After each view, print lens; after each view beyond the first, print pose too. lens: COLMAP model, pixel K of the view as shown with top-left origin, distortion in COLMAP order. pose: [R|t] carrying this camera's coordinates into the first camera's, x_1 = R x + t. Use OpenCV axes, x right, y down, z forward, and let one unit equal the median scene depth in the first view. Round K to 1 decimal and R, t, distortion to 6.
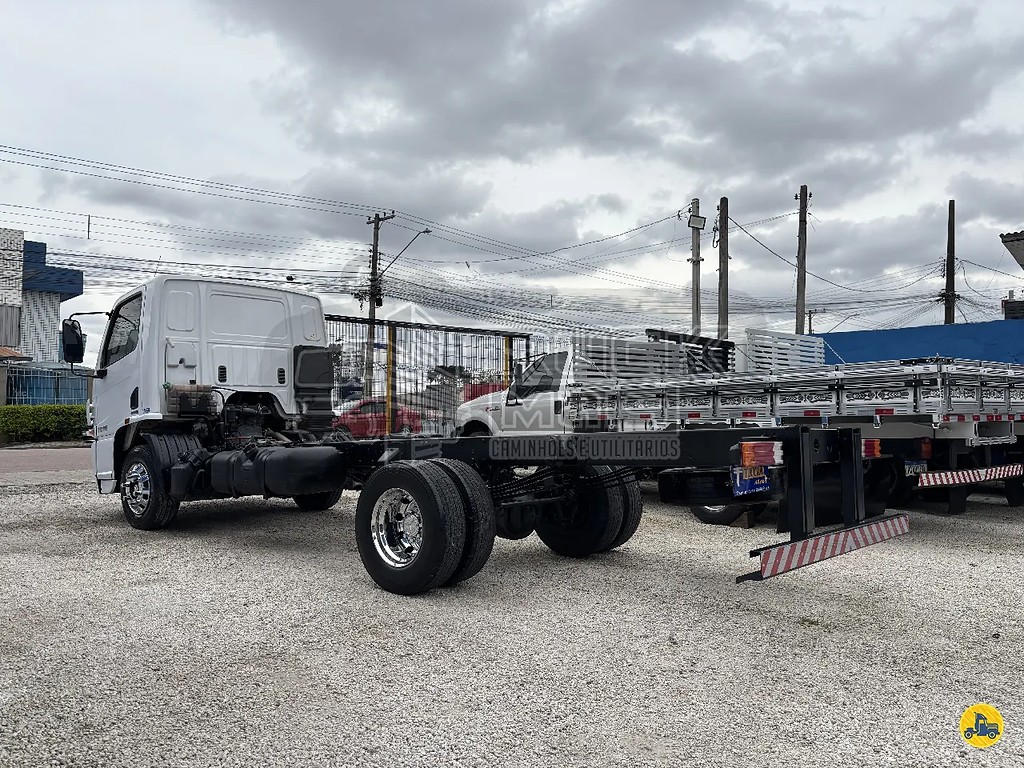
lens RADIAL K [[776.5, 0, 506.3], [0, 776.5, 384.0], [0, 0, 1]] dist [0.021414, -0.006704]
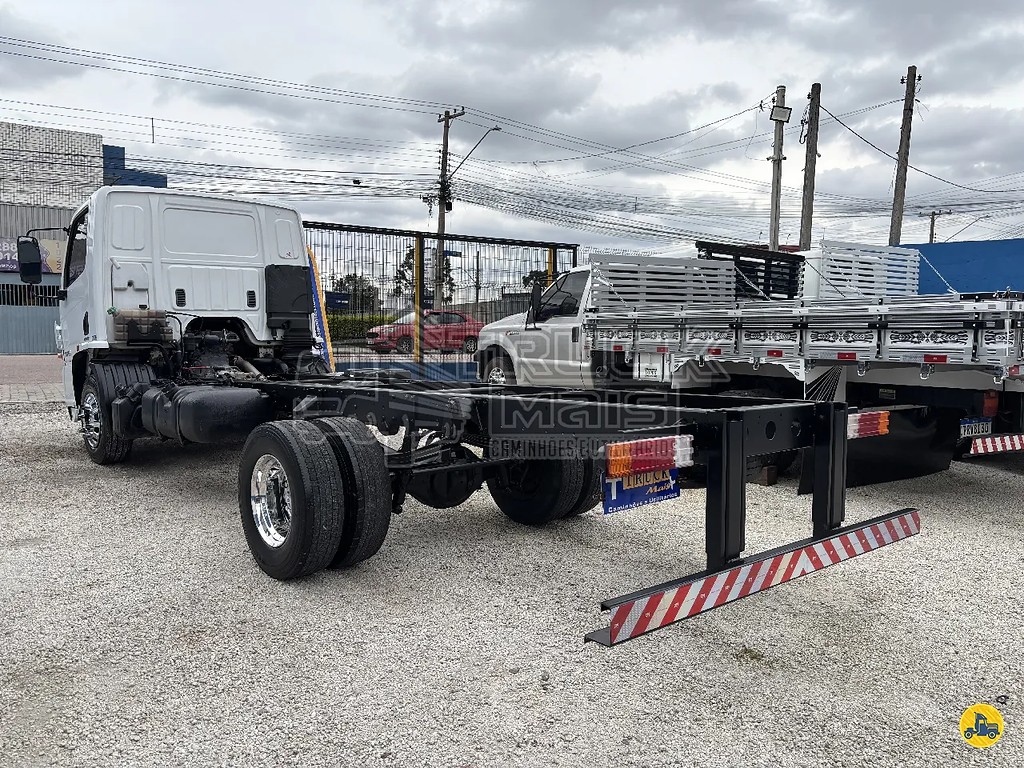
lens RADIAL K [[776.5, 0, 506.3], [0, 776.5, 384.0], [0, 0, 1]] dist [0.021414, -0.006704]
pose [[0.991463, 0.025440, -0.127881, 0.126098], [-0.009403, 0.992177, 0.124481, -0.027651], [0.130047, -0.122216, 0.983947, 0.128608]]
